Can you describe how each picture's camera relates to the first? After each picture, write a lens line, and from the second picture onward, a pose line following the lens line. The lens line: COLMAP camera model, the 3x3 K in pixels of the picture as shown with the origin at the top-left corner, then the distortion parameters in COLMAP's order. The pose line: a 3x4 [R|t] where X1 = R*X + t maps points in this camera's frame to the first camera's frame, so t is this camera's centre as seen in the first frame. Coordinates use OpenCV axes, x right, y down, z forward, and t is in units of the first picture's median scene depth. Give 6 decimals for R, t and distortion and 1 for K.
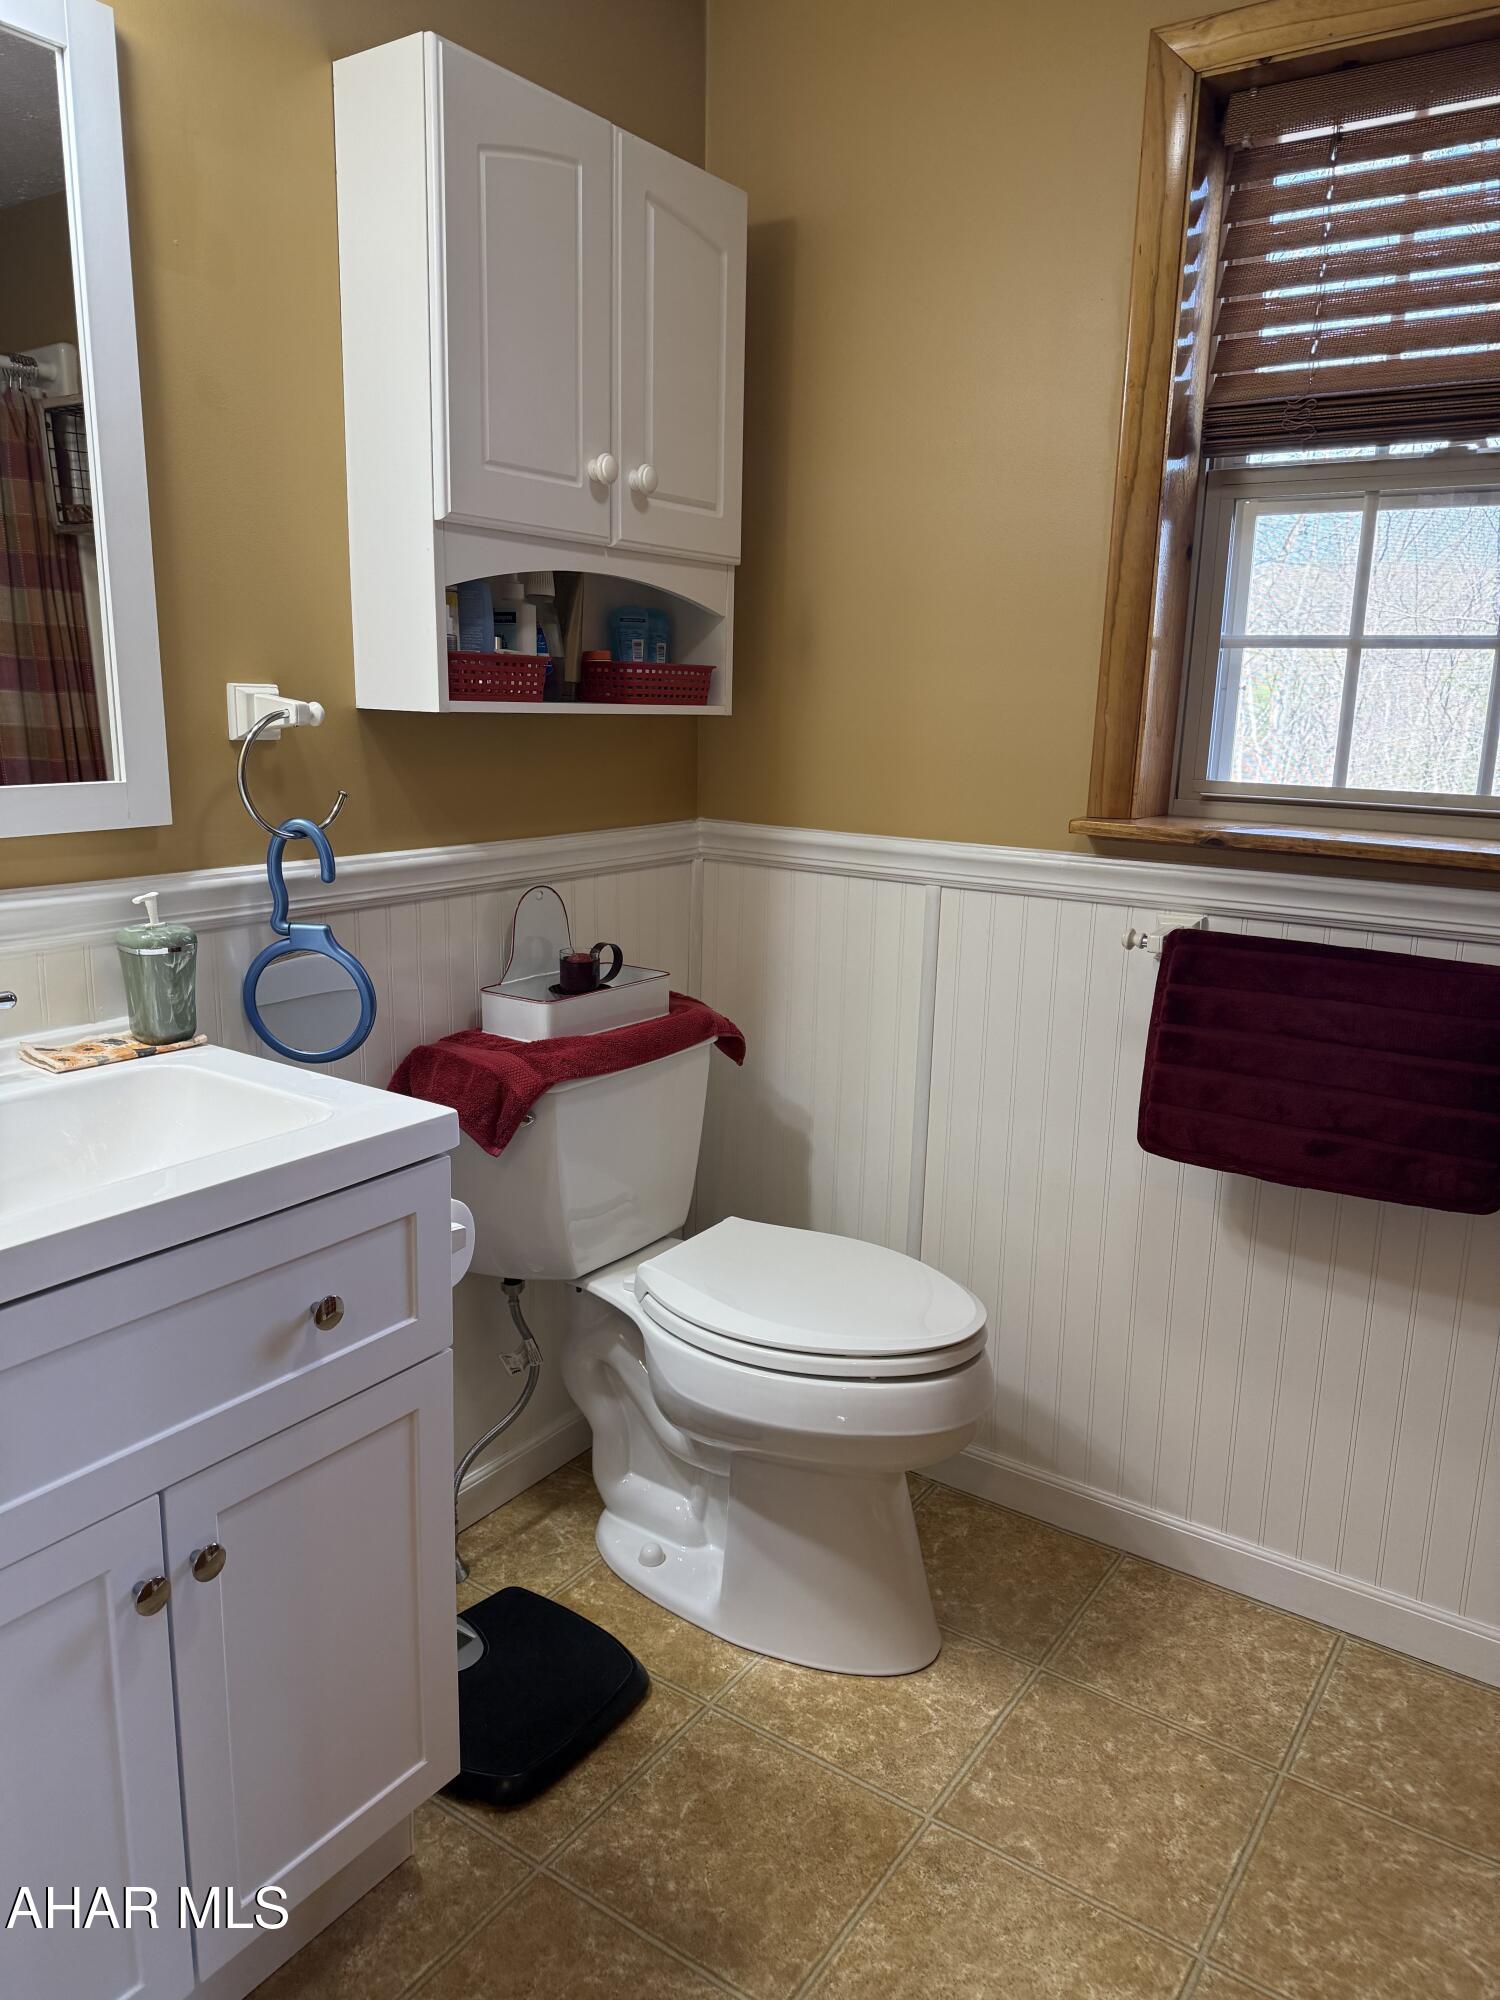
lens RADIAL K [[1370.5, 0, 748.1], [0, 1370.5, 1058.1], [0, 0, 1]] dist [0.011206, -0.030429]
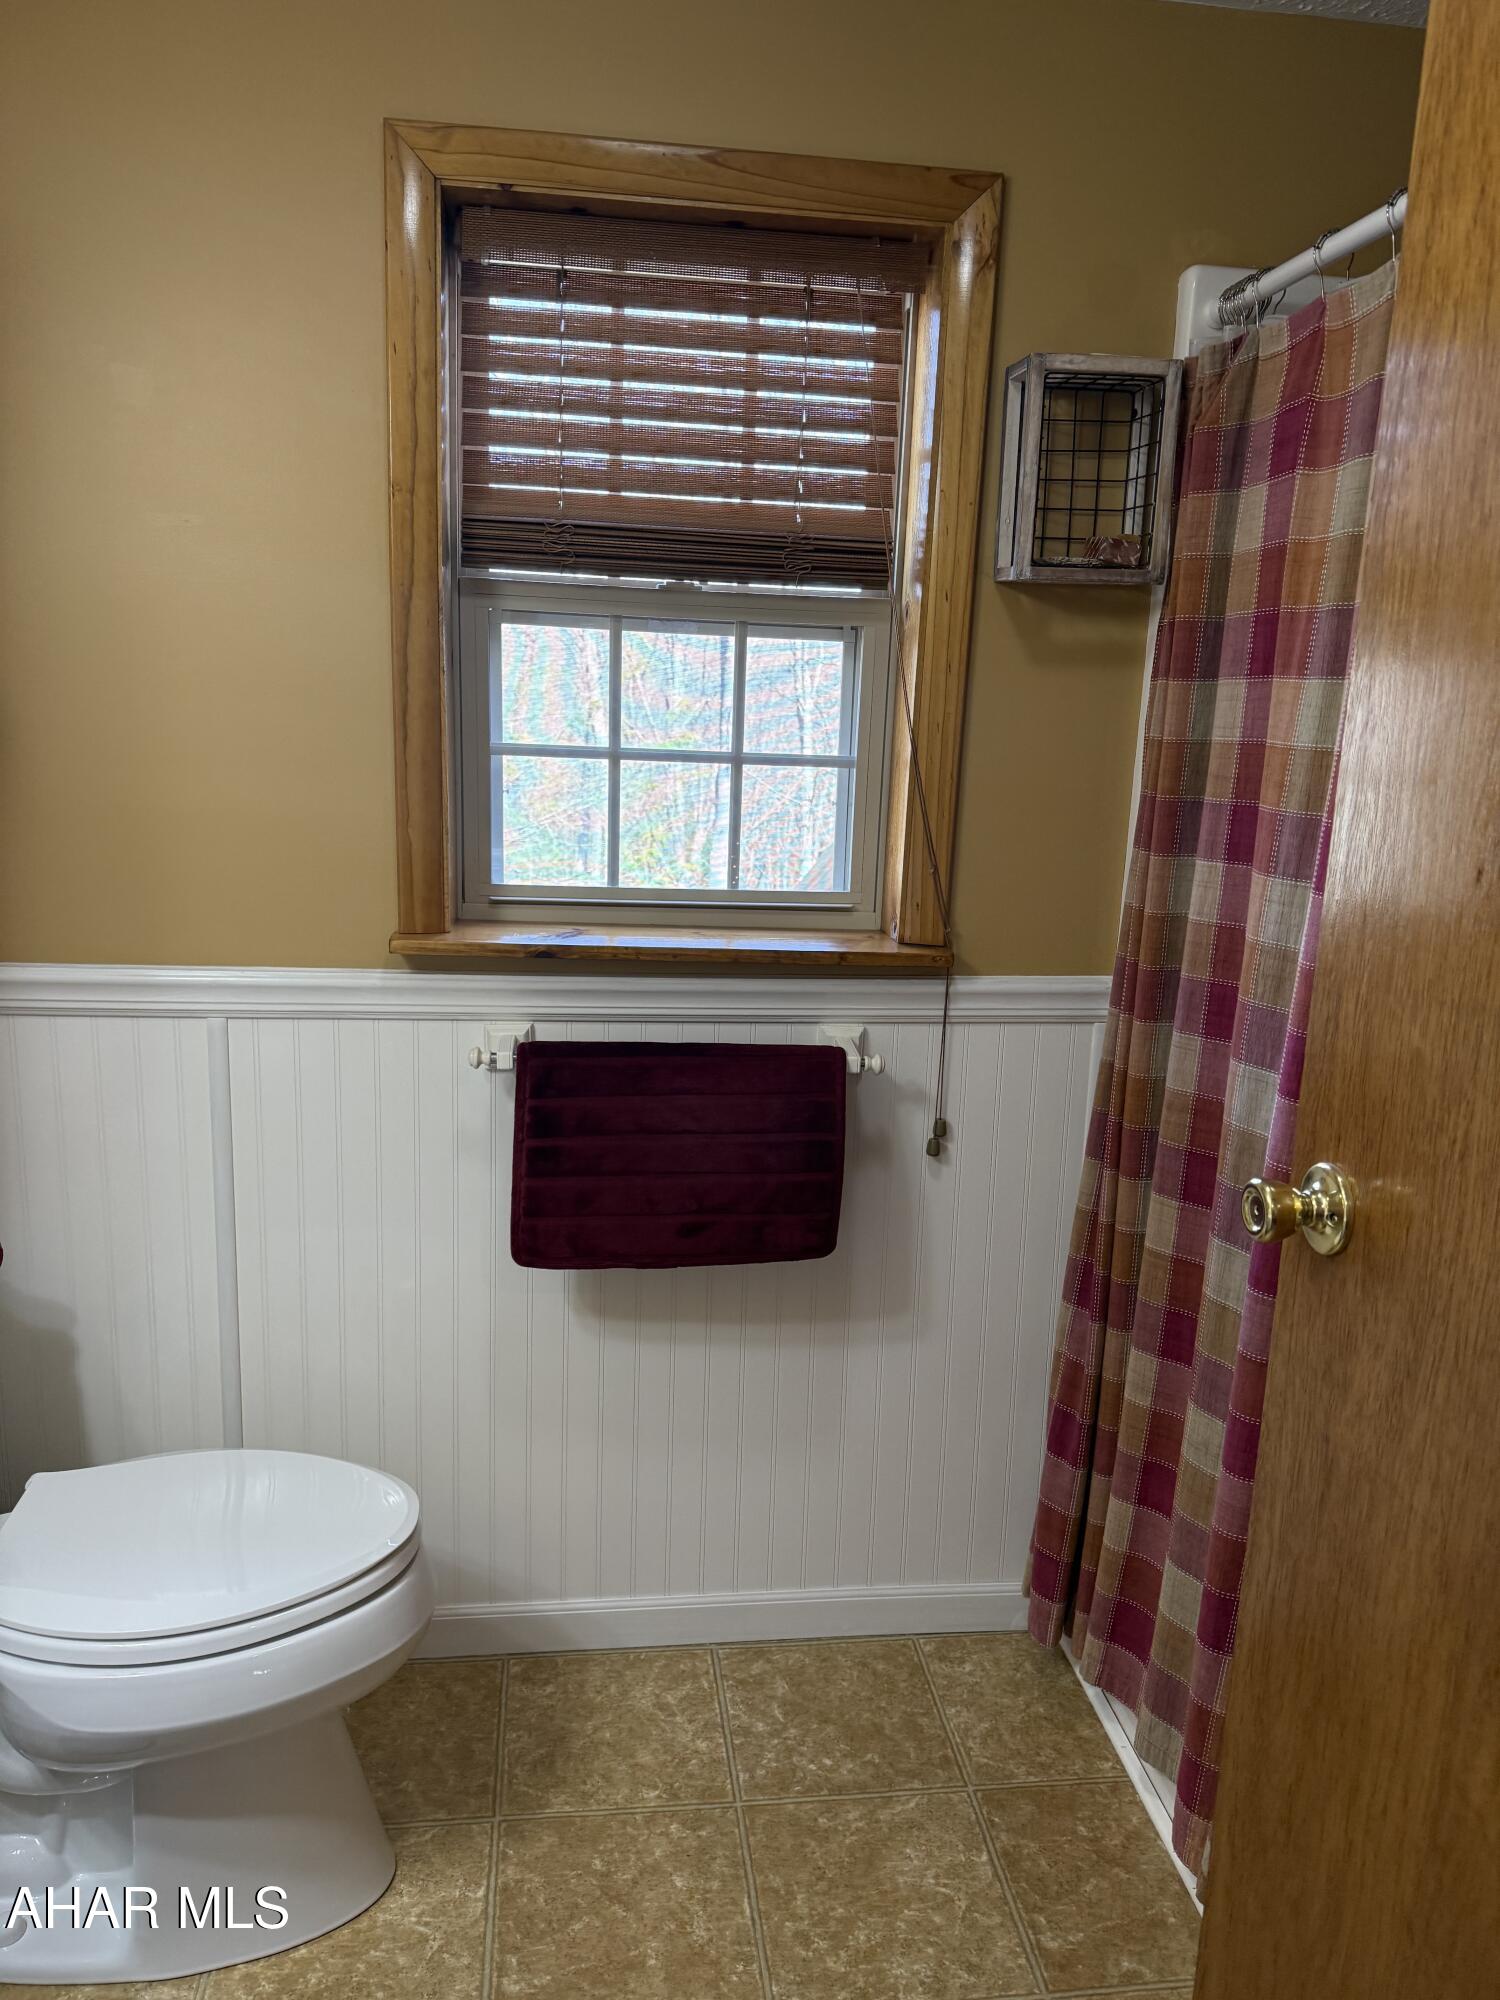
lens RADIAL K [[1370.5, 0, 748.1], [0, 1370.5, 1058.1], [0, 0, 1]] dist [0.011206, -0.030429]
pose [[0.743750, -0.149440, 0.651539, -0.213721], [0.151536, 0.987008, 0.053402, -0.110638], [-0.651055, 0.059014, 0.756733, 0.139865]]
